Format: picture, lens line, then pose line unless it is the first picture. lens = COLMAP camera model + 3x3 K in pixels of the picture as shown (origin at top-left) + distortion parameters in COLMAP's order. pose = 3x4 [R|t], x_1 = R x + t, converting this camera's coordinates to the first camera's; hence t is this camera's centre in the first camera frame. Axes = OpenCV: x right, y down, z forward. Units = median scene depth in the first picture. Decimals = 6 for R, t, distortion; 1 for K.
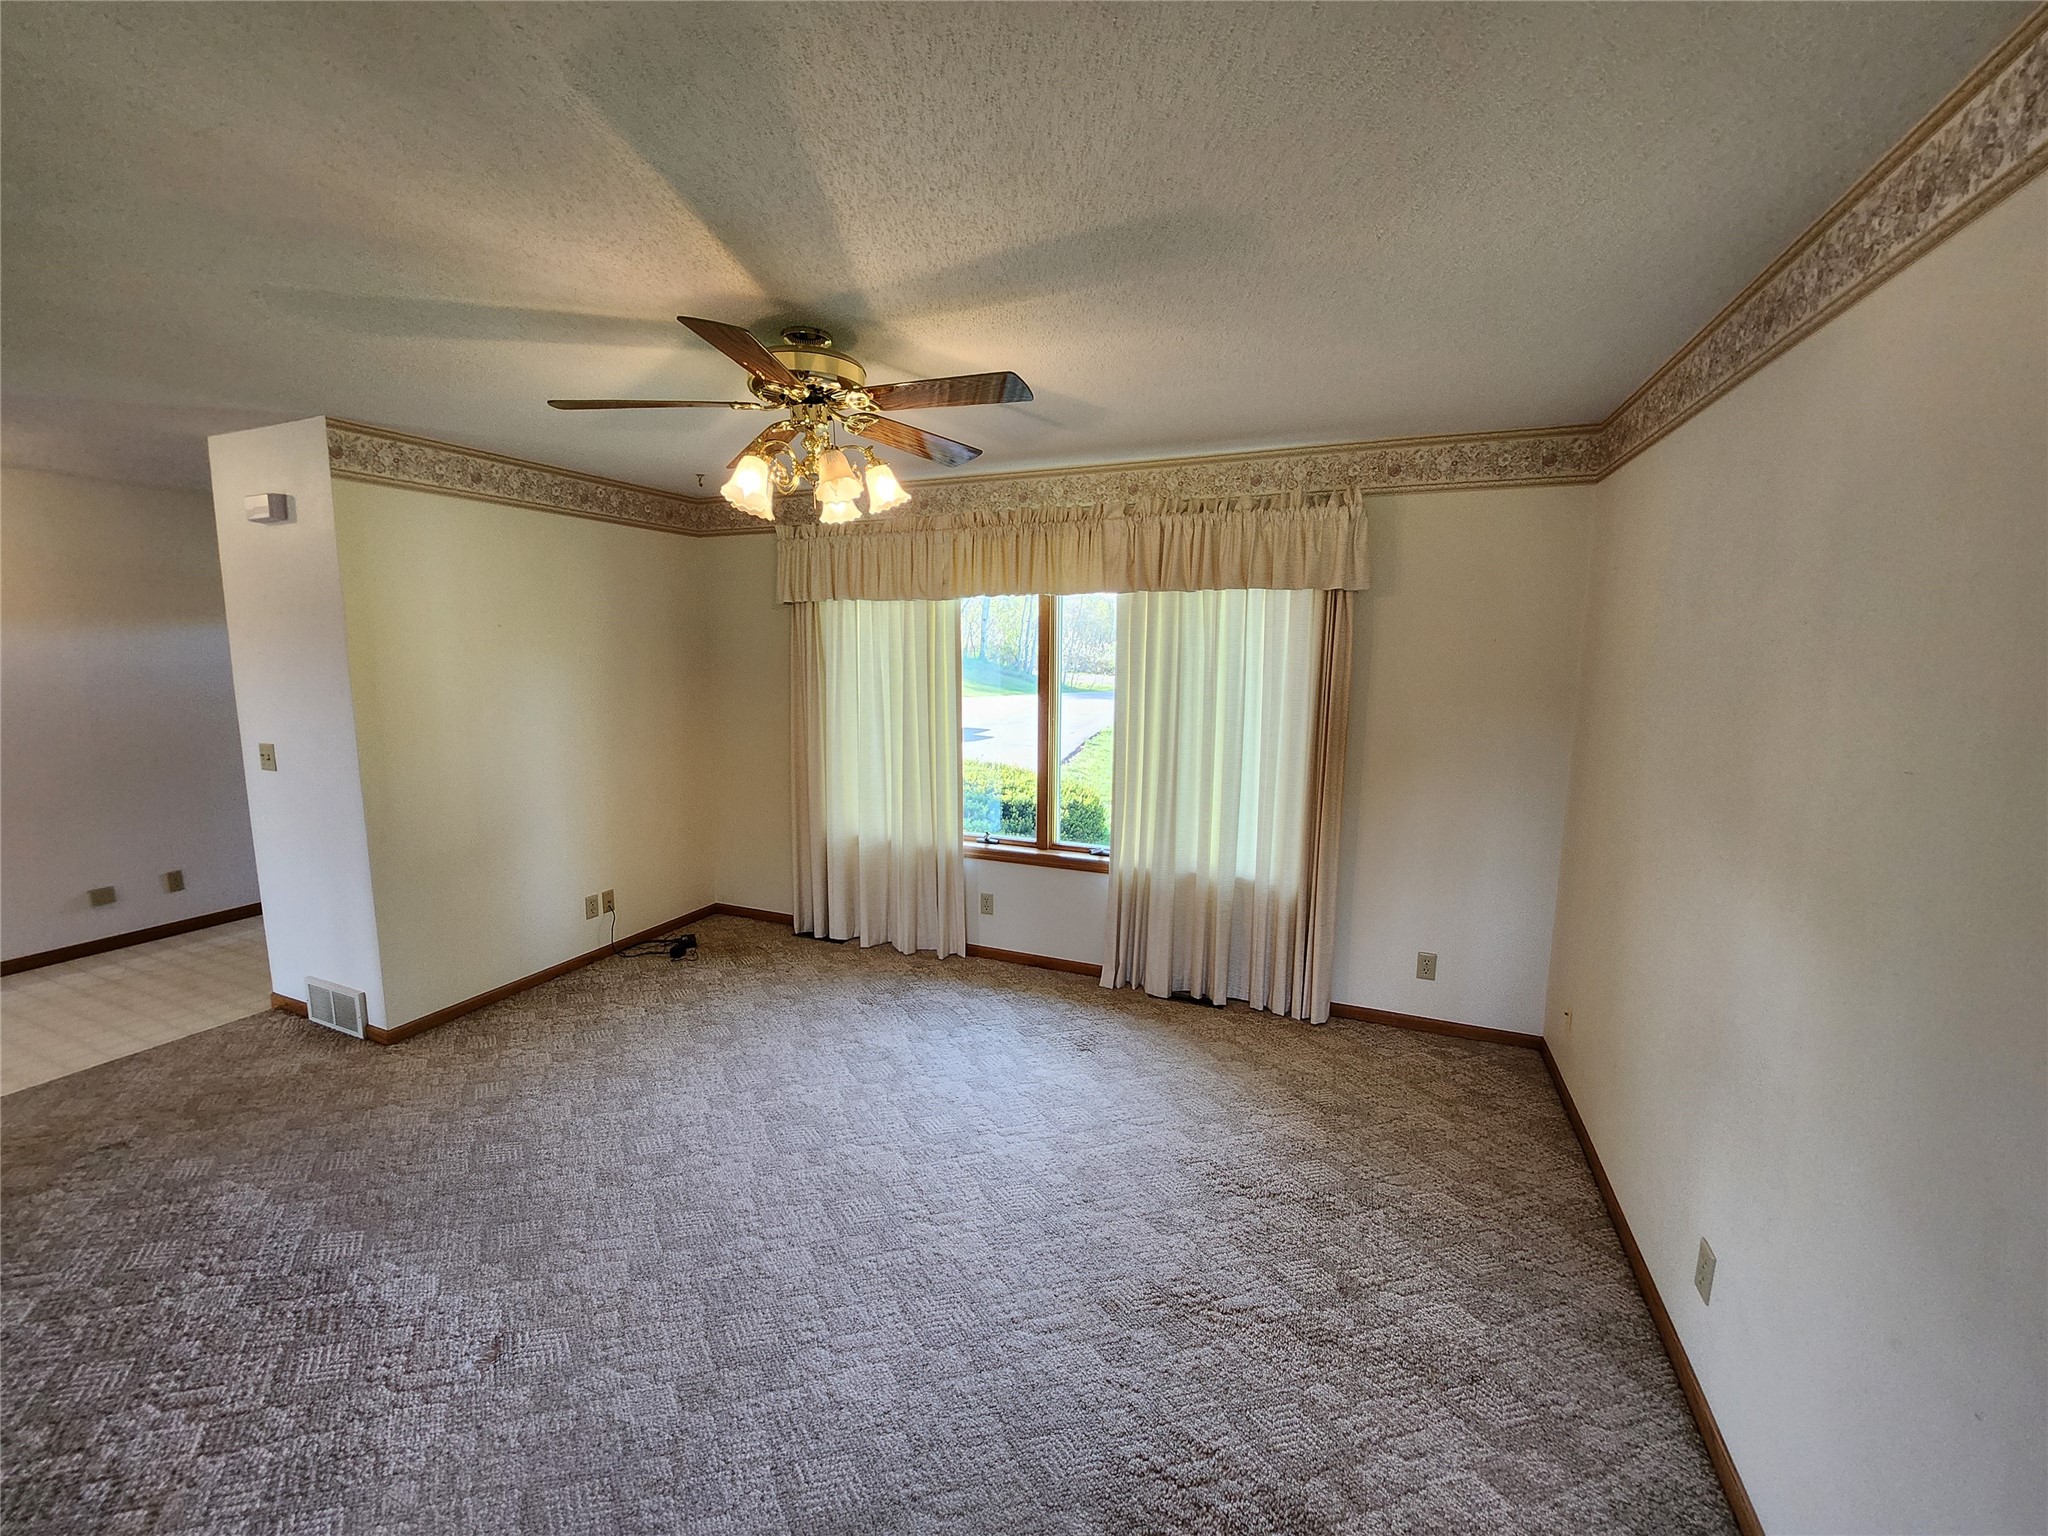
lens RADIAL K [[818.2, 0, 1017.9], [0, 818.2, 757.2], [0, 0, 1]] dist [-0.018645, -0.000449]
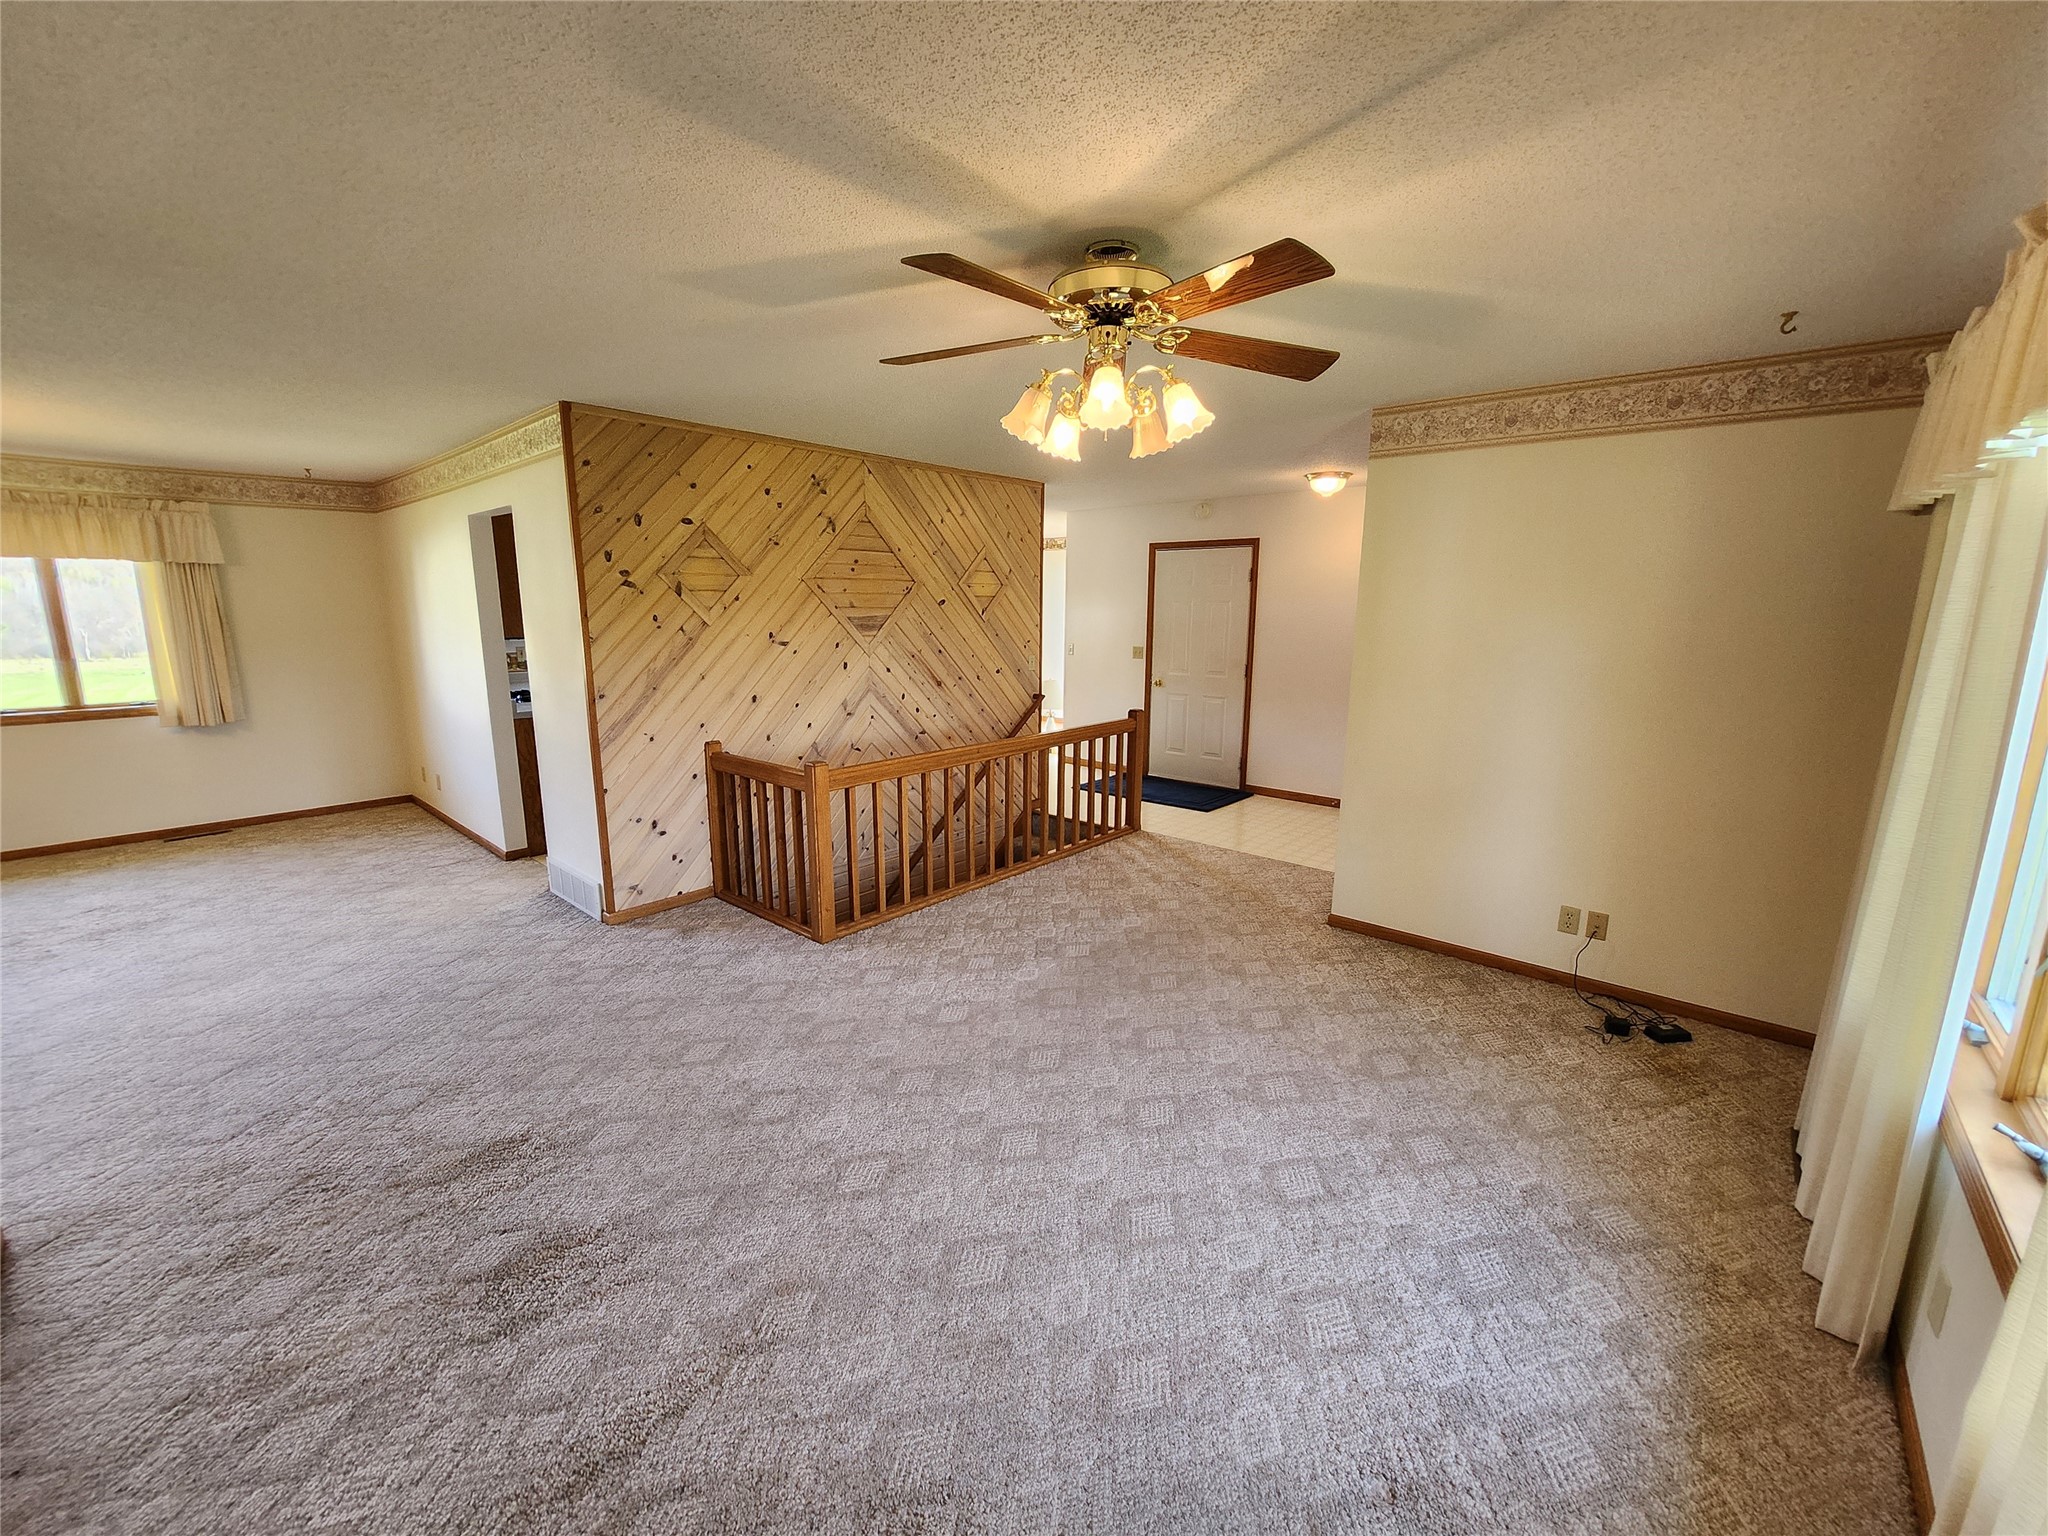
lens RADIAL K [[814.2, 0, 1020.9], [0, 814.2, 758.8], [0, 0, 1]] dist [-0.013842, -0.000151]
pose [[-0.317342, 0.168636, -0.933197, 0.485173], [-0.132702, 0.966482, 0.219778, -0.099810], [0.938980, 0.193582, -0.284327, 0.849951]]
